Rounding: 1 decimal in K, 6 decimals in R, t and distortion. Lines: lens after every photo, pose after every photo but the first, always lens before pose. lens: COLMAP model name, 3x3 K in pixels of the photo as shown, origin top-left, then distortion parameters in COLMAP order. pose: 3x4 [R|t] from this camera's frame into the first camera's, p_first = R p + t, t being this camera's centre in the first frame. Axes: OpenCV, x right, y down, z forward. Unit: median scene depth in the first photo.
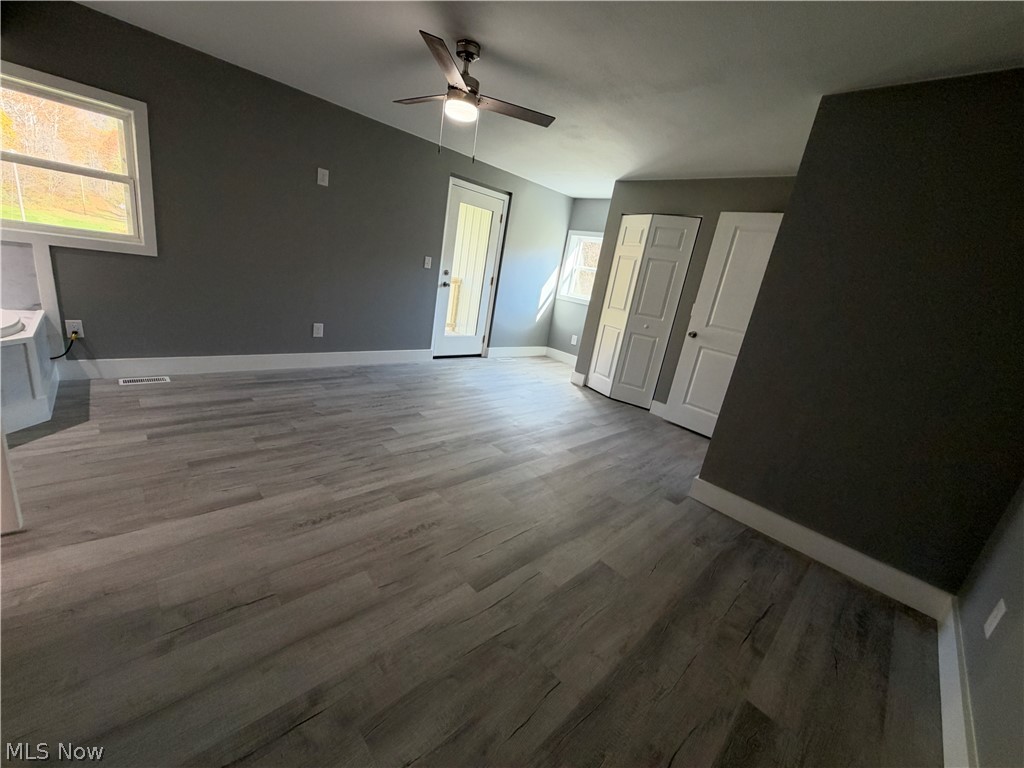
lens RADIAL K [[408.3, 0, 509.3], [0, 408.3, 385.4], [0, 0, 1]] dist [0.003645, -0.000132]
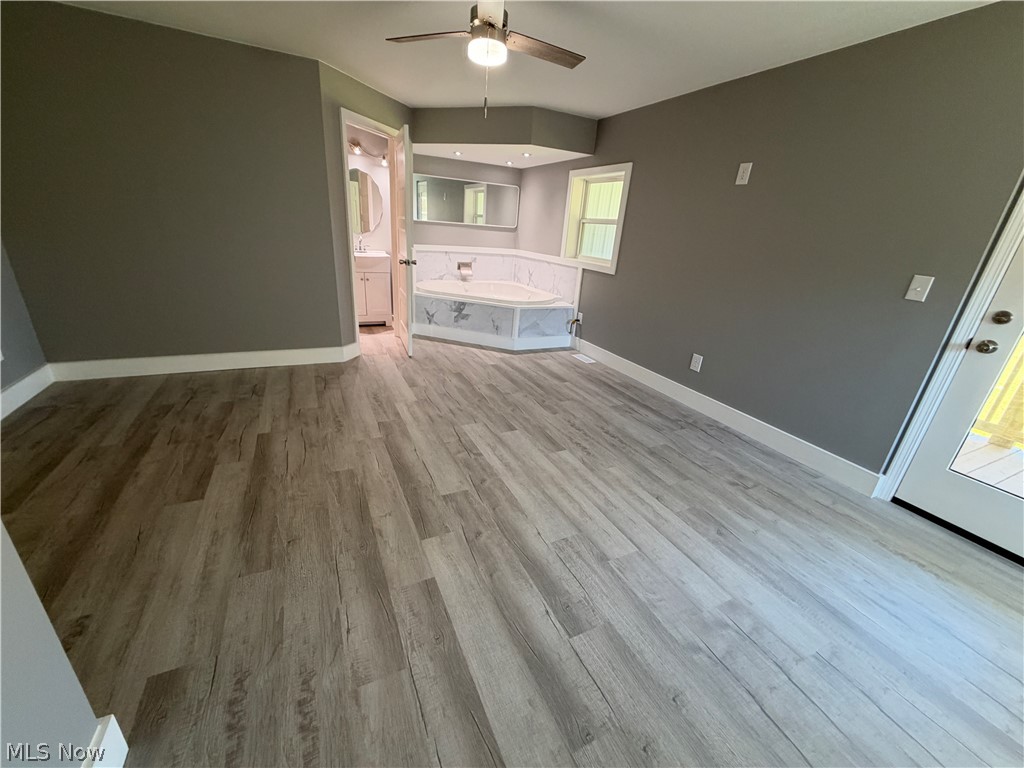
lens RADIAL K [[408.3, 0, 508.7], [0, 408.3, 383.0], [0, 0, 1]] dist [0.003645, -0.000132]
pose [[-0.299194, 0.171062, -0.938734, 0.592821], [-0.380273, 0.880921, 0.281728, -0.255418], [0.875143, 0.441266, -0.198516, 1.155755]]
